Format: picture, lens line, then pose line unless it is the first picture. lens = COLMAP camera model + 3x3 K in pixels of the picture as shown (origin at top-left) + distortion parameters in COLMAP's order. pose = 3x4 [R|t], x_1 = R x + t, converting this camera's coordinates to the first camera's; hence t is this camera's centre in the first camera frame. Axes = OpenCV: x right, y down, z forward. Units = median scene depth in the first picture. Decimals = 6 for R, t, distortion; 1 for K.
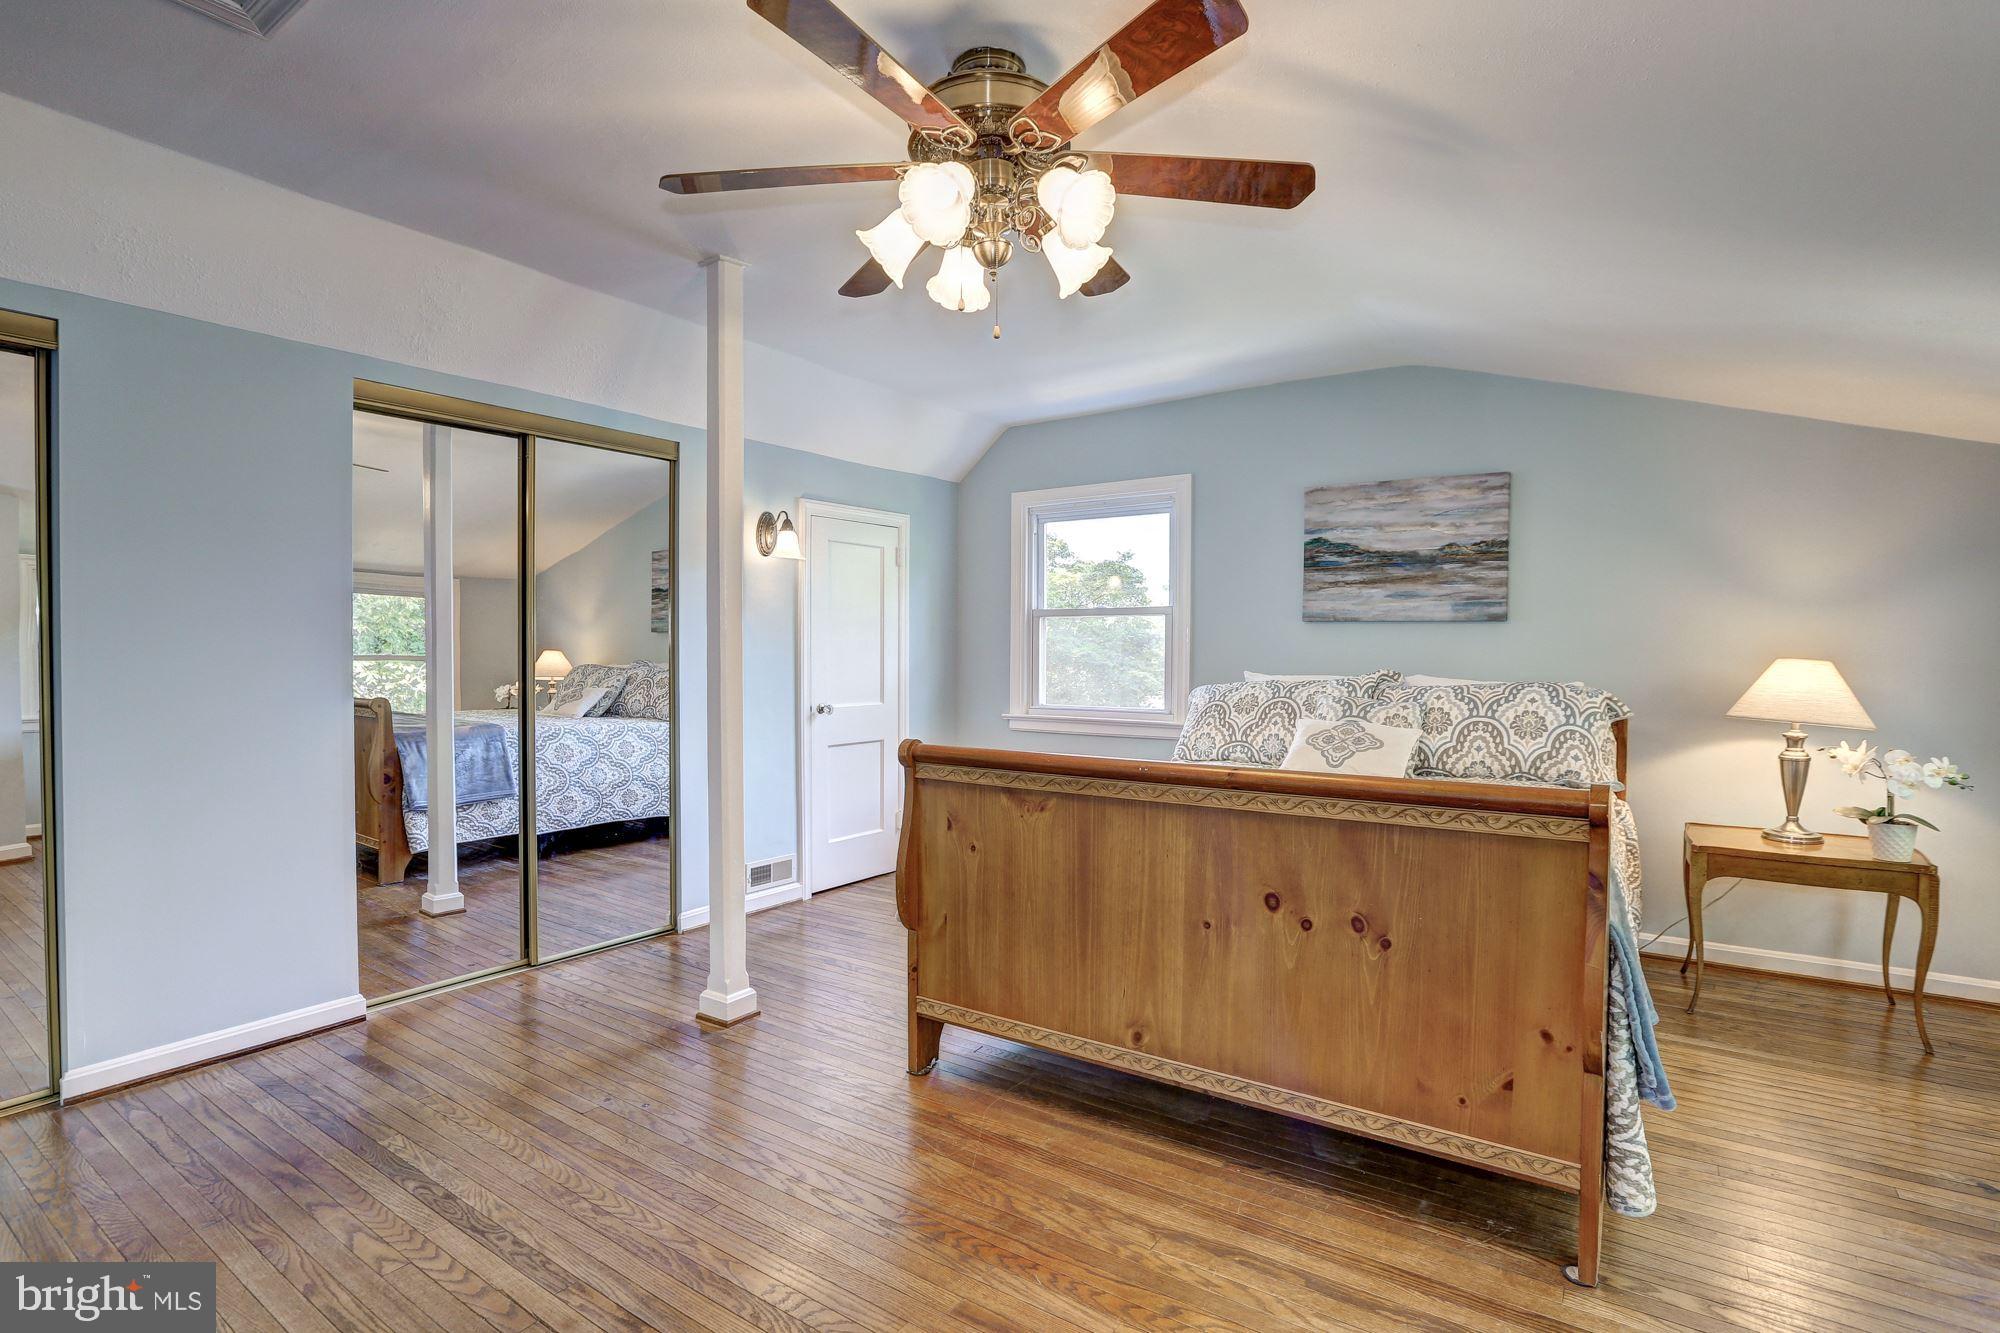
lens RADIAL K [[913.7, 0, 992.7], [0, 913.7, 684.9], [0, 0, 1]] dist [-0.009558, 0.000220]
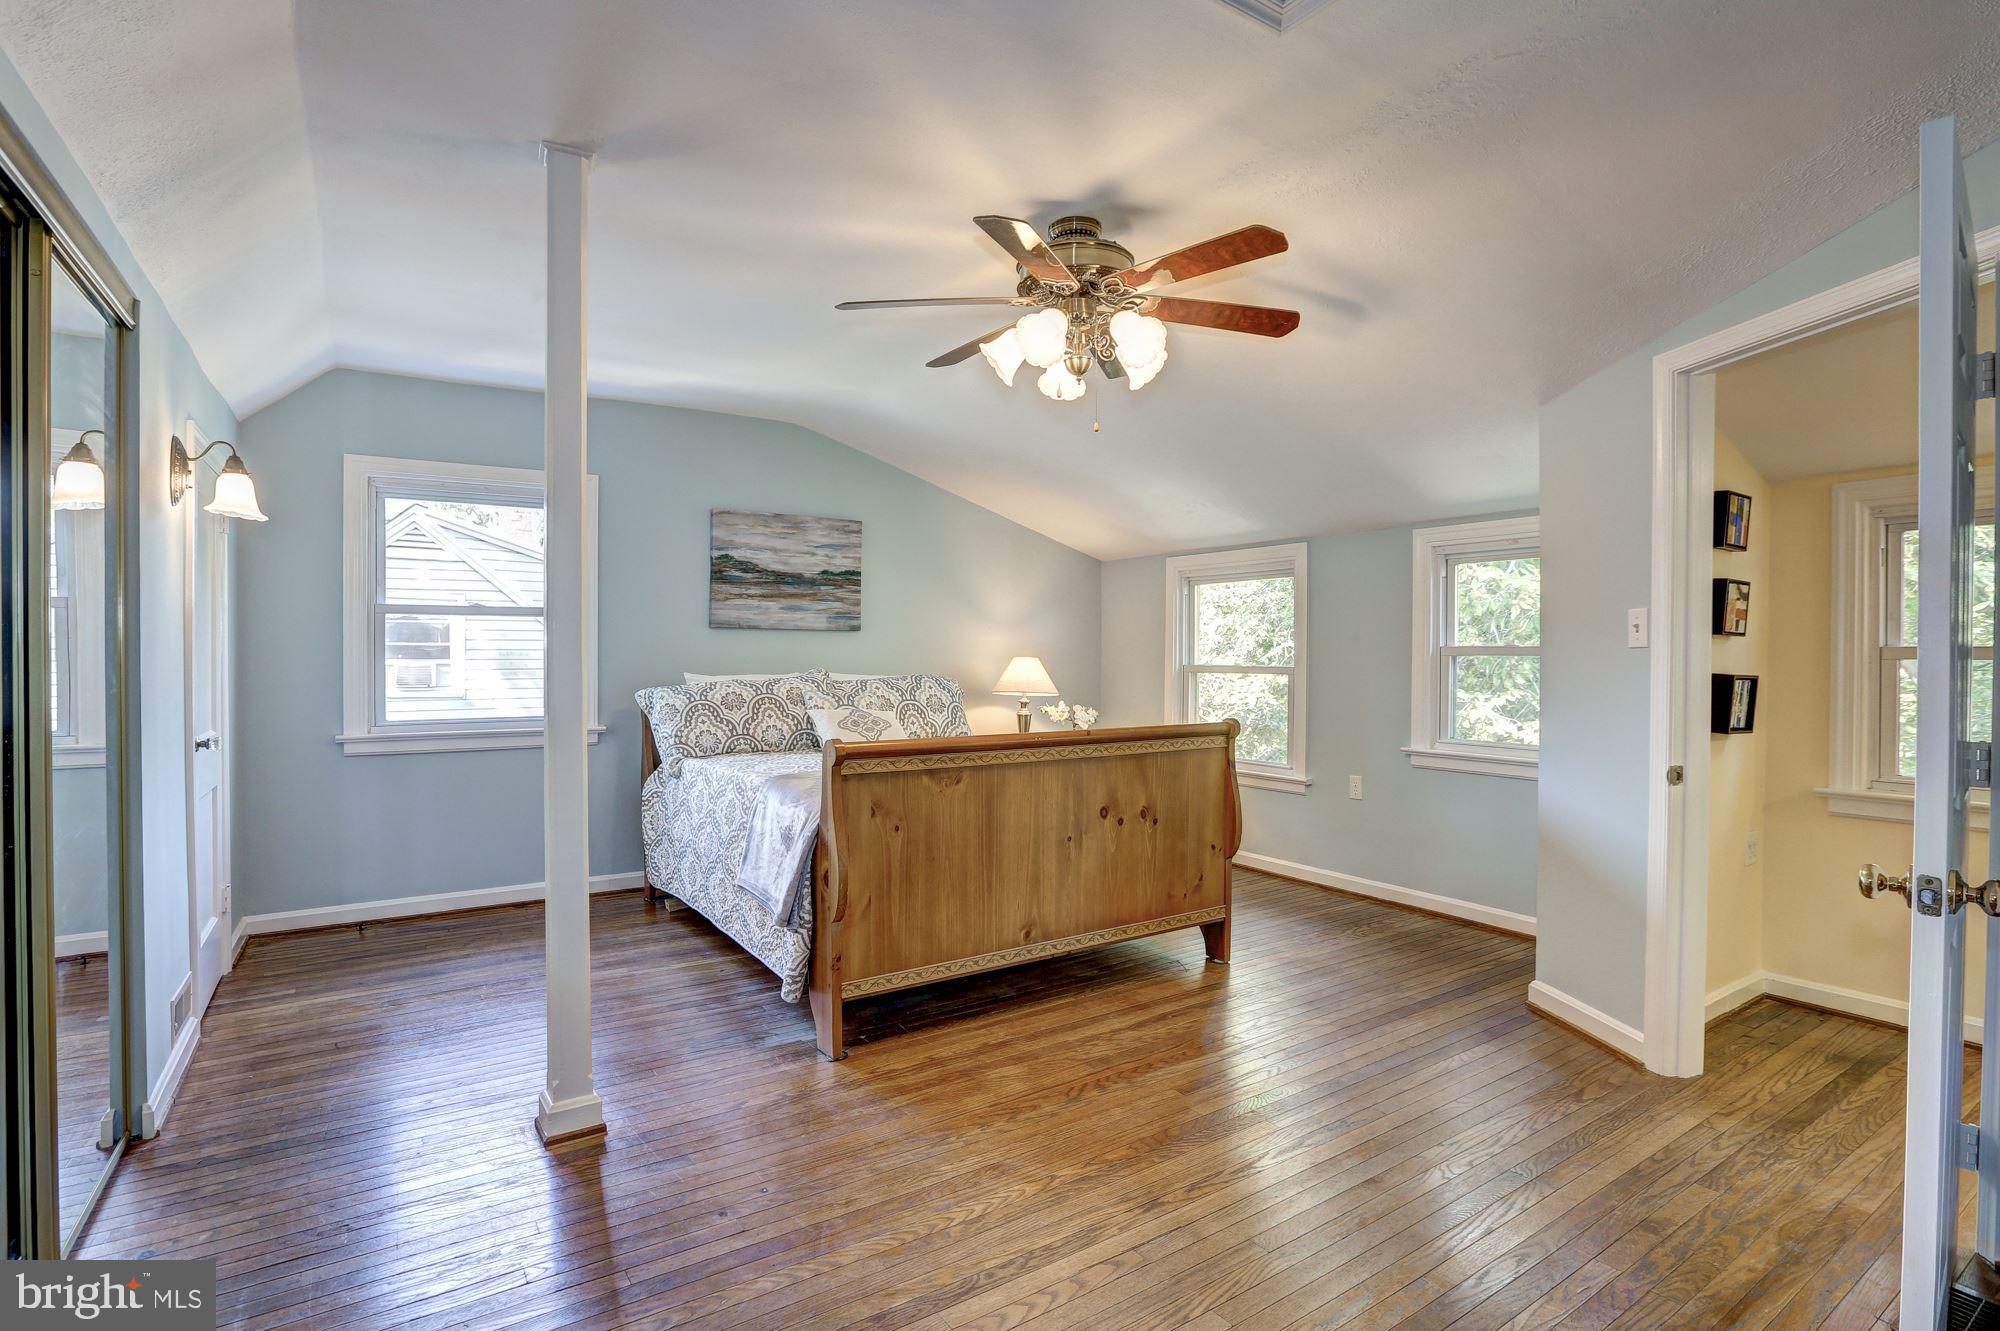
lens RADIAL K [[914.5, 0, 995.7], [0, 914.5, 661.7], [0, 0, 1]] dist [-0.061433, 0.024434]
pose [[0.435326, -0.010015, 0.900217, -0.961008], [0.035128, 0.999366, -0.005869, -0.015853], [-0.899587, 0.034177, 0.435402, 0.383607]]
